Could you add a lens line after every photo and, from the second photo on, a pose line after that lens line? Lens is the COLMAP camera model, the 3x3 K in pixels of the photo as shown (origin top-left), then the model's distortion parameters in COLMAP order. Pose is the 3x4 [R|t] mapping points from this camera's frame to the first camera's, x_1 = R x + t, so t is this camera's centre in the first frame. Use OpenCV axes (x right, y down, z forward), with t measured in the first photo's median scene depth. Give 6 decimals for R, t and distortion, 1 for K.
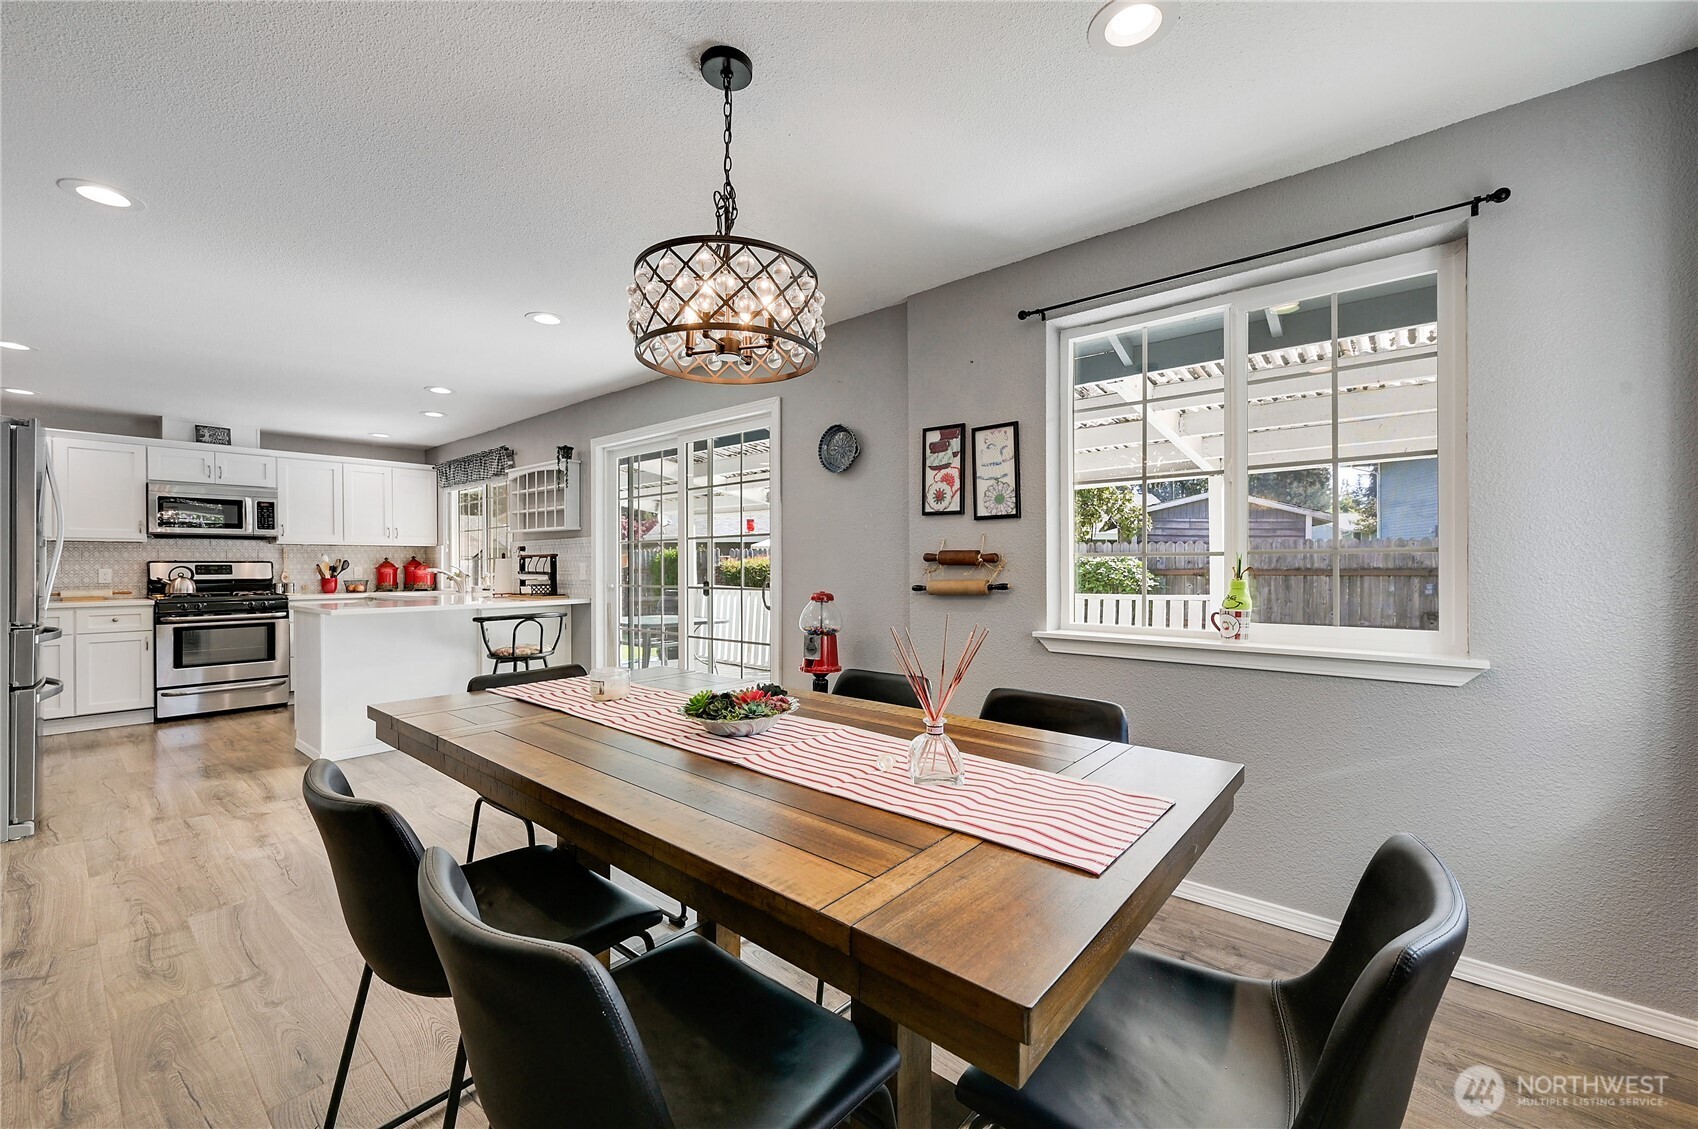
lens RADIAL K [[674.1, 0, 859.1], [0, 674.1, 567.1], [0, 0, 1]] dist [0.001692, 0.000069]
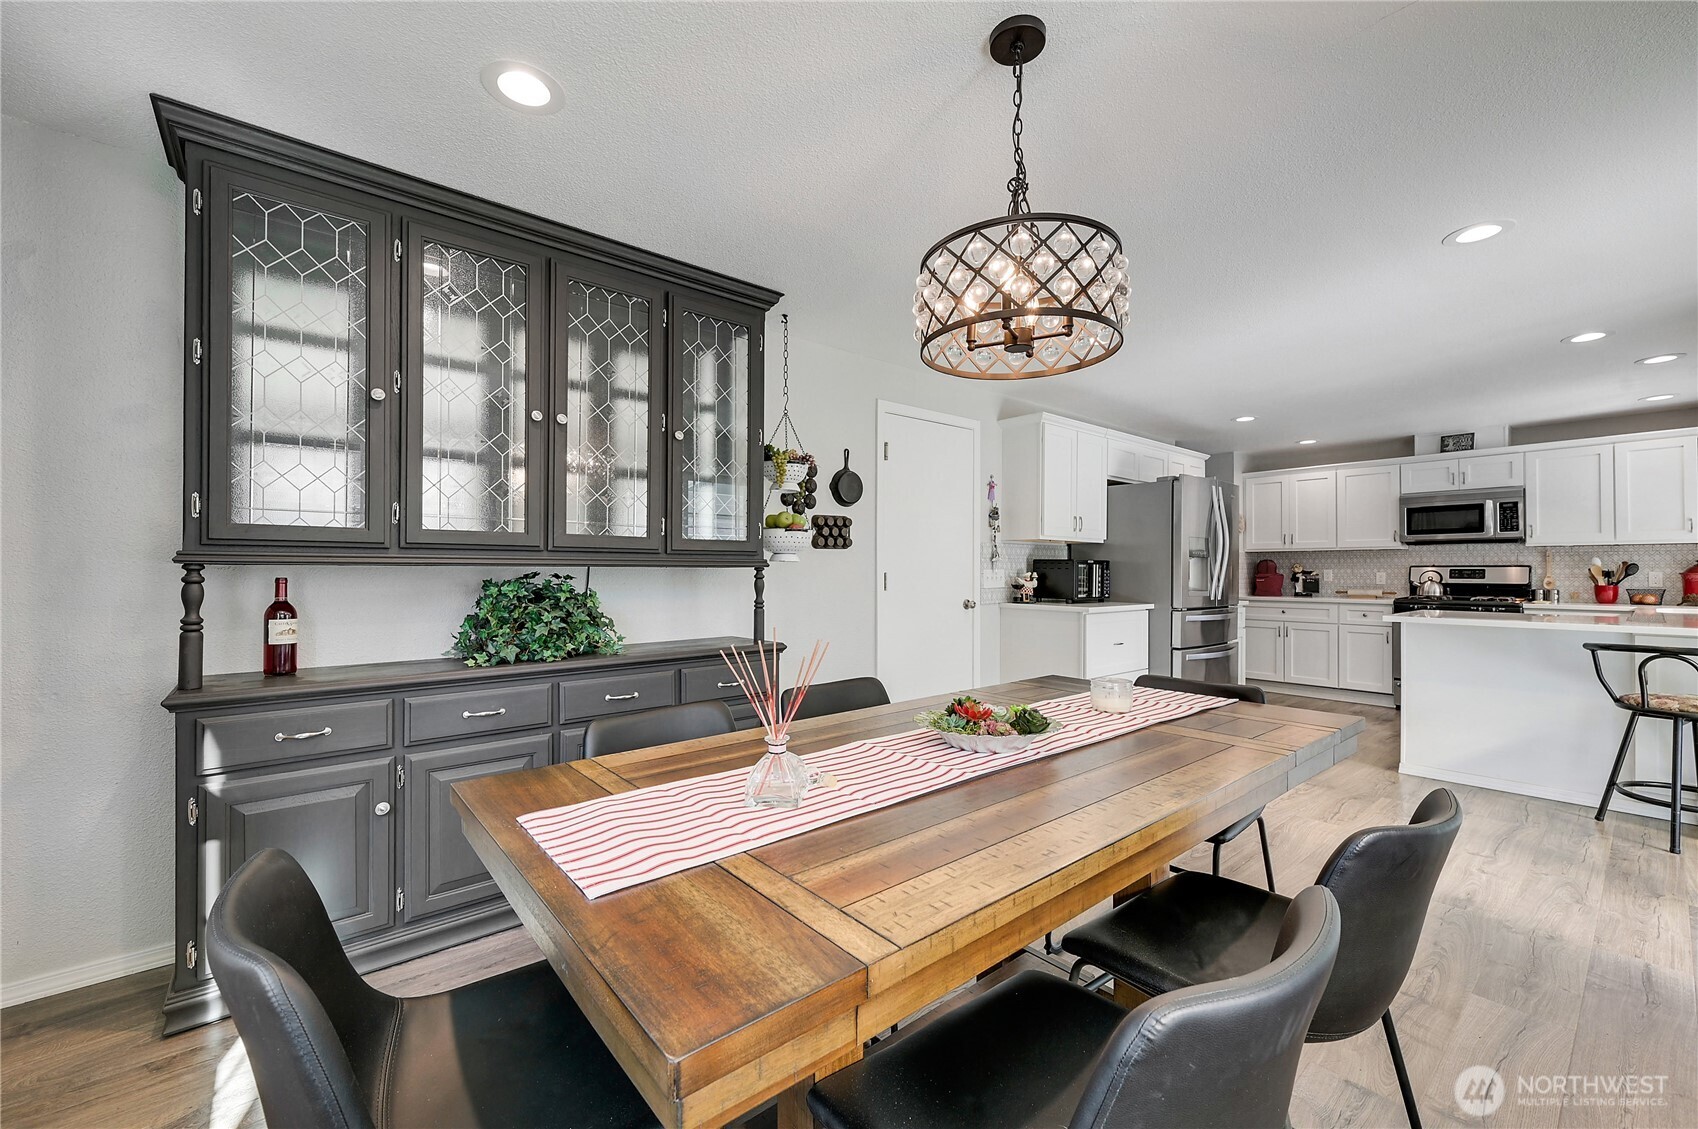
lens RADIAL K [[670.8, 0, 849.0], [0, 670.8, 564.5], [0, 0, 1]] dist [0.020764, -0.003613]
pose [[-0.169569, -0.005122, -0.985505, 0.214892], [-0.003518, 0.999983, -0.004592, -0.002385], [0.985512, 0.002689, -0.169584, 0.262722]]
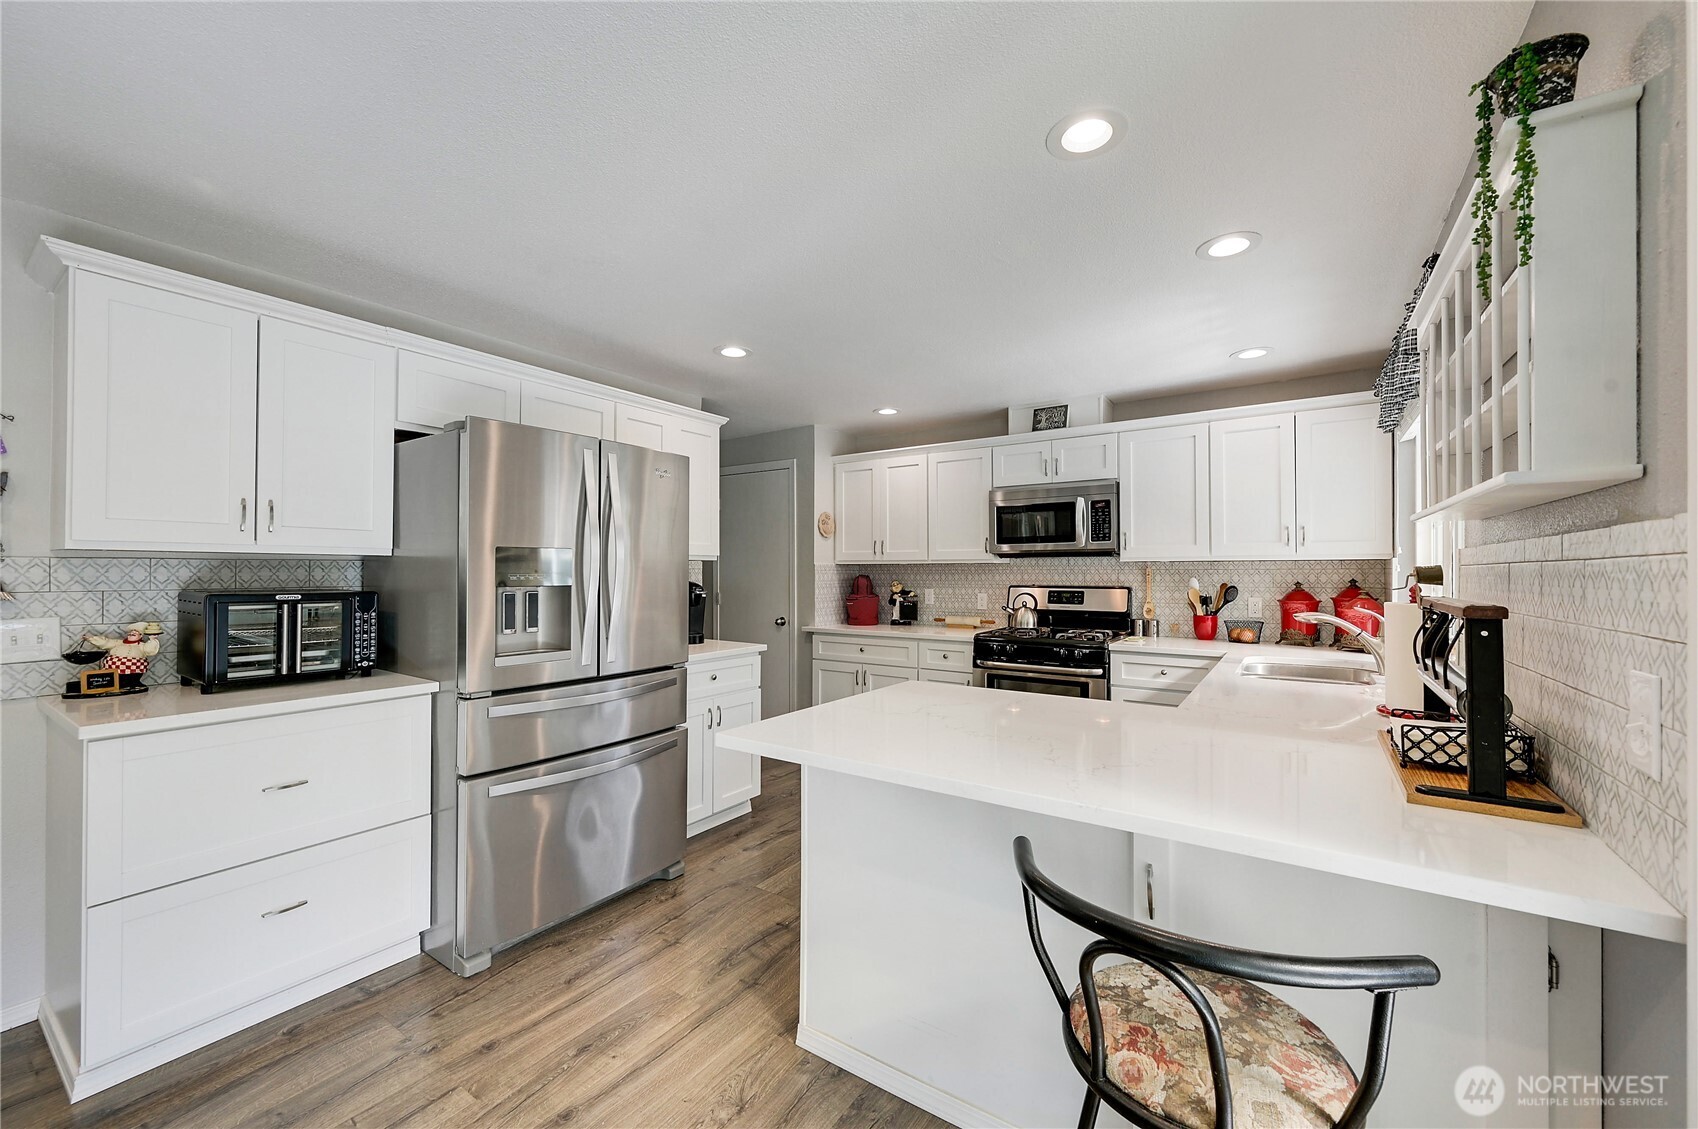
lens RADIAL K [[683.3, 0, 823.2], [0, 683.3, 567.4], [0, 0, 1]] dist [0.000911, 0.000106]
pose [[0.086347, -0.002471, -0.996262, -0.224591], [-0.003221, 0.999991, -0.002760, -0.027246], [0.996260, 0.003447, 0.086339, 0.678192]]
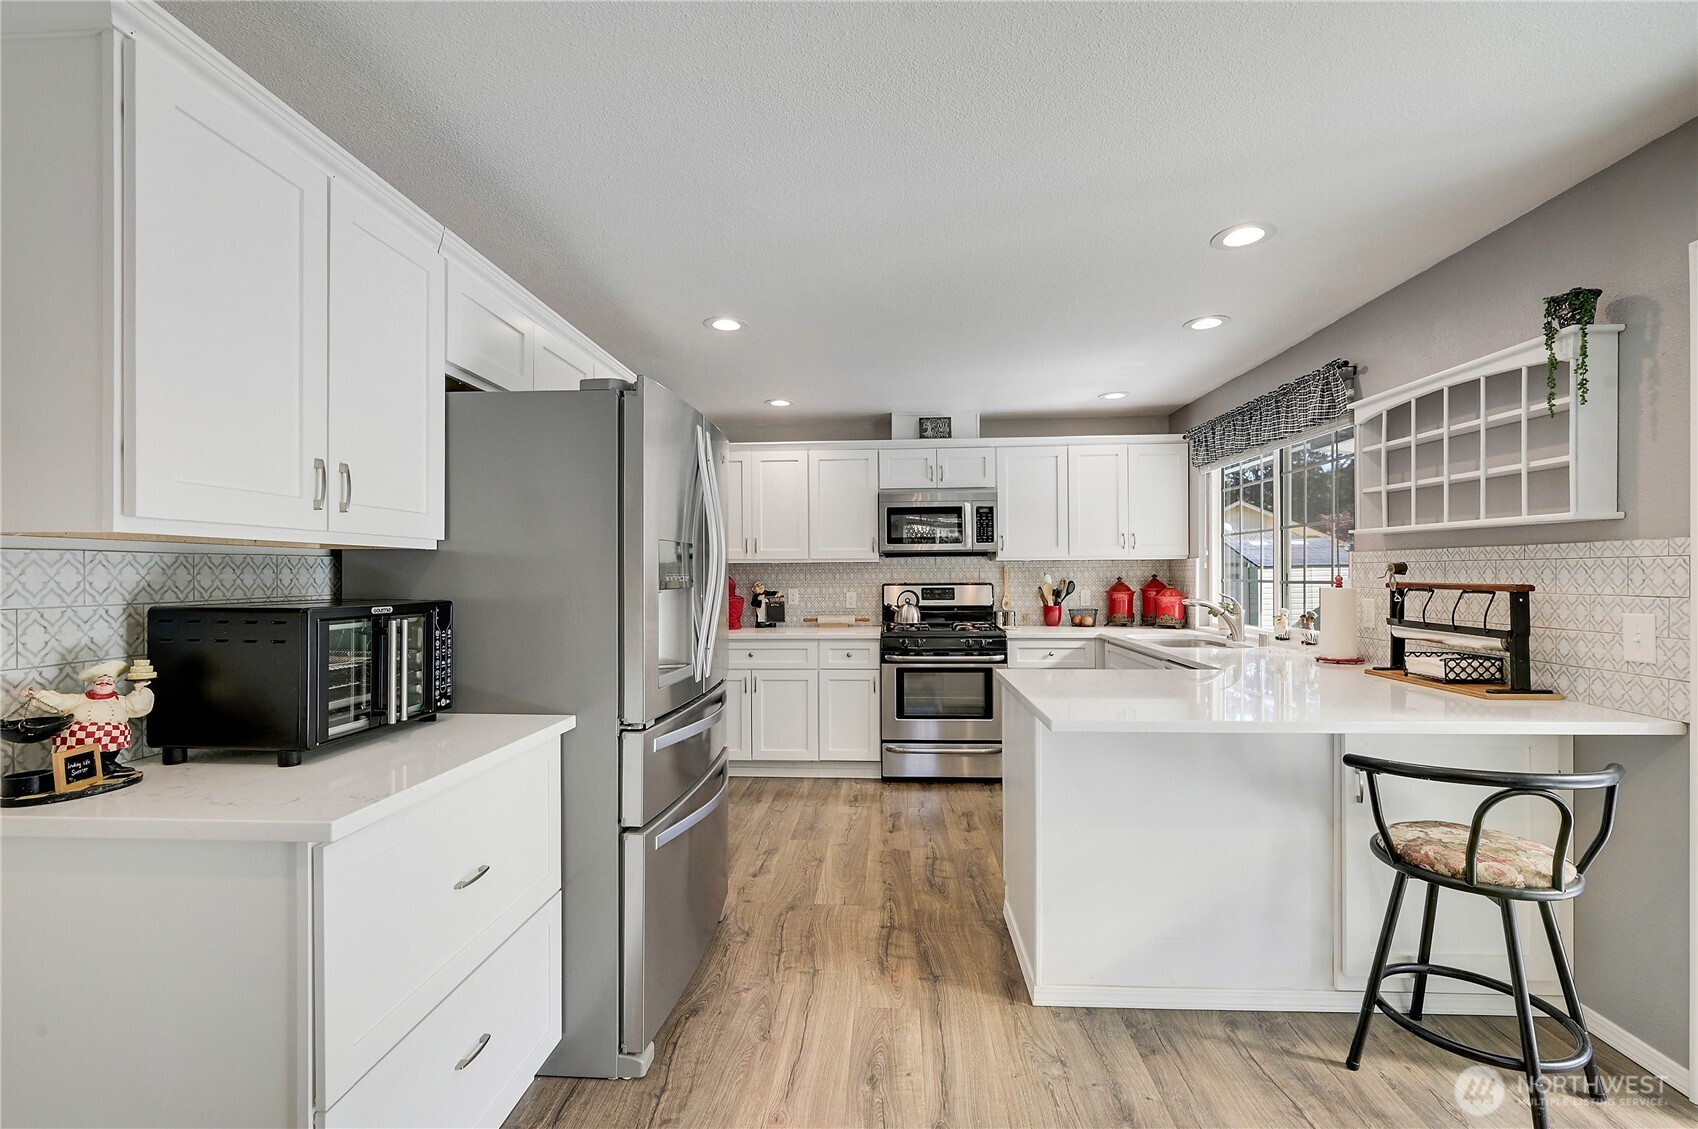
lens RADIAL K [[743.9, 0, 854.9], [0, 743.9, 573.6], [0, 0, 1]] dist [0.000113, -0.000141]
pose [[0.599611, 0.002516, -0.800288, -0.300629], [0.001772, 0.999988, 0.004471, -0.025395], [0.800290, -0.004099, 0.599599, 0.386944]]
